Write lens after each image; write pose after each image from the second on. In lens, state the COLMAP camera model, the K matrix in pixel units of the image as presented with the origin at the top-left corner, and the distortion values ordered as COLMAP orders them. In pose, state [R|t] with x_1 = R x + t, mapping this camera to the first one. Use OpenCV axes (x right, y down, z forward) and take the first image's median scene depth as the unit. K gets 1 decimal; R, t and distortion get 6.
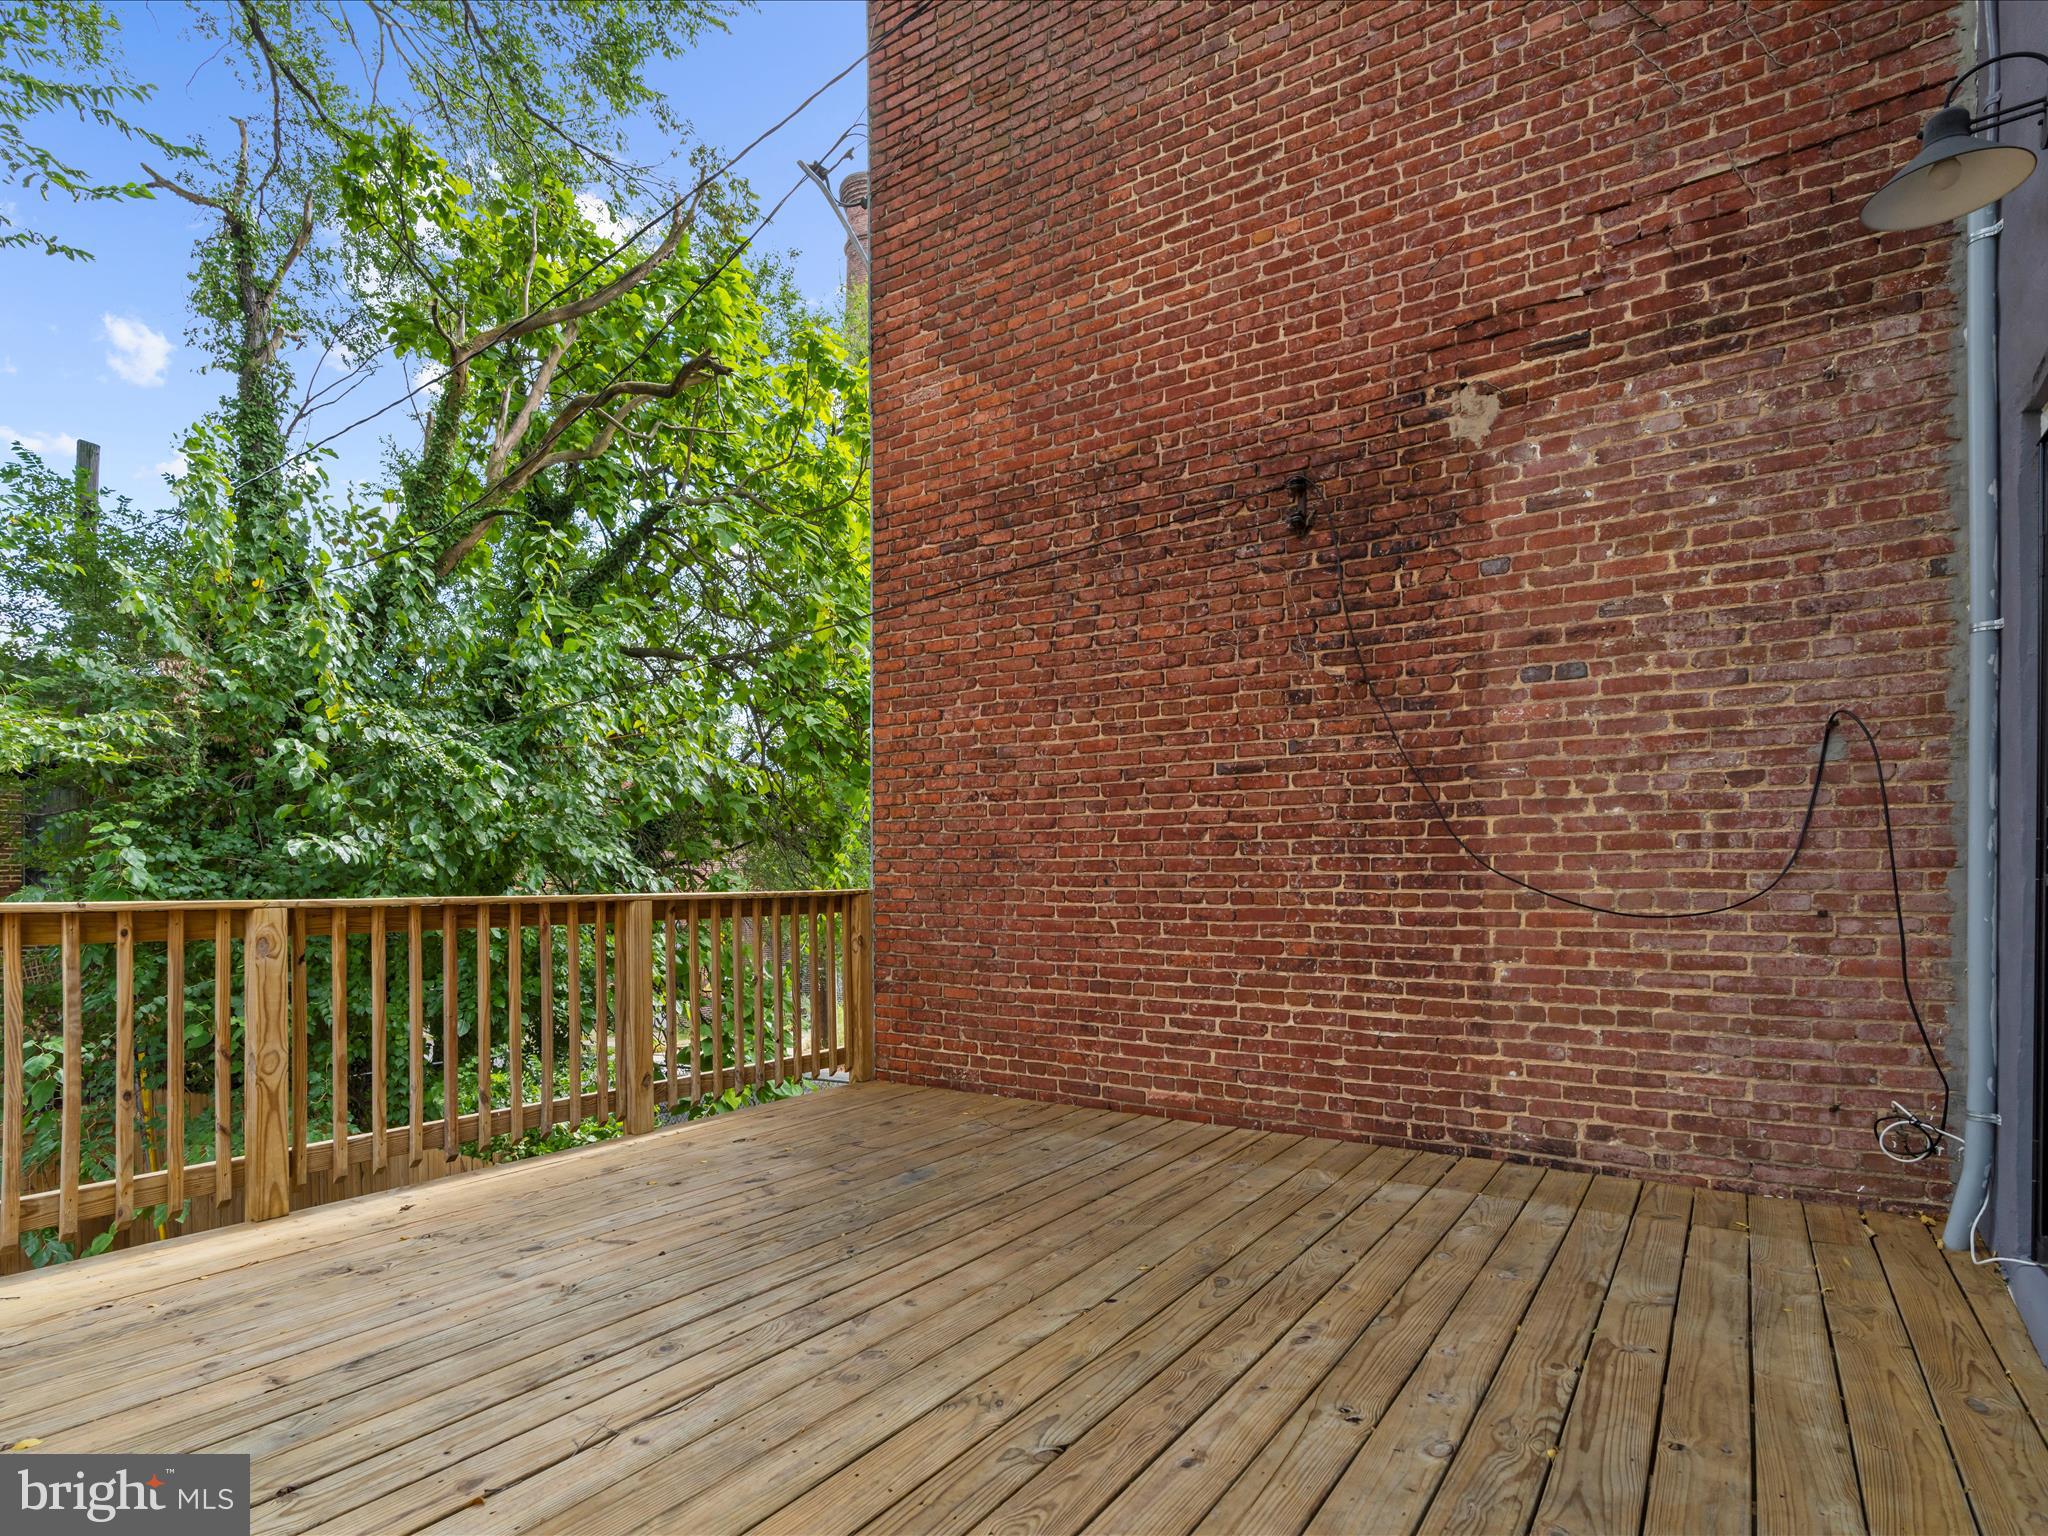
lens RADIAL K [[1059.6, 0, 1024.0], [0, 1059.6, 768.0], [0, 0, 1]] dist [-0.002014, 0.000488]
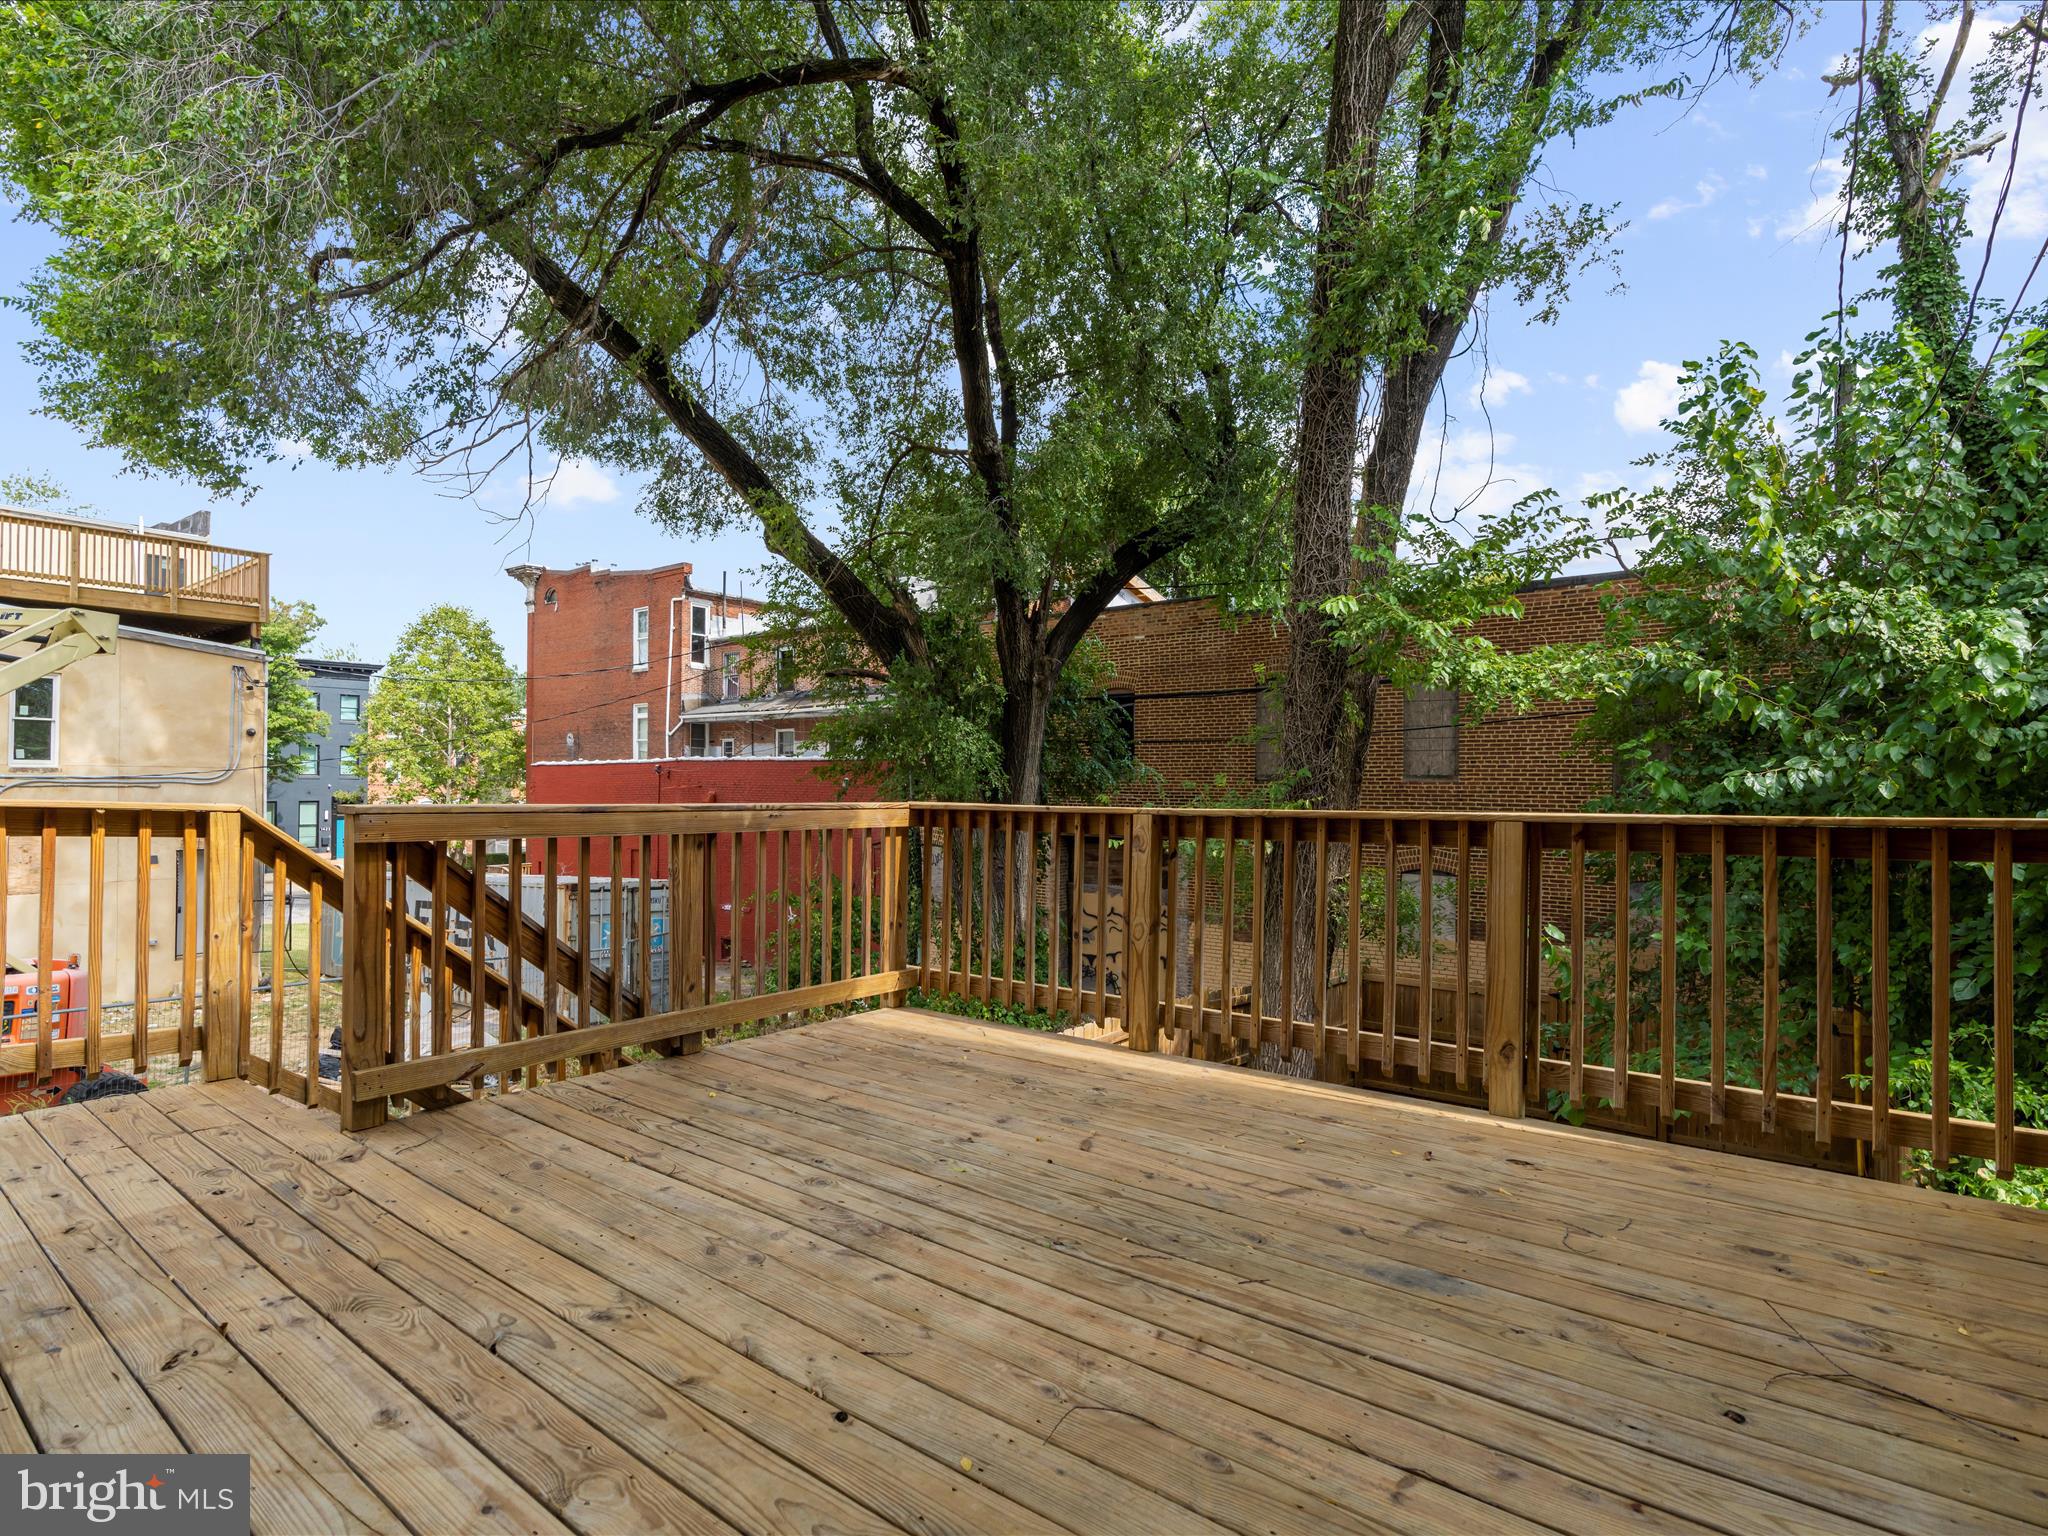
lens RADIAL K [[1045.0, 0, 1018.8], [0, 1045.0, 775.4], [0, 0, 1]] dist [-0.015831, 0.000117]
pose [[-0.065385, -0.013295, -0.997772, 0.646389], [0.098847, 0.994907, -0.019734, 0.101232], [0.992952, -0.099917, -0.063738, 1.035912]]
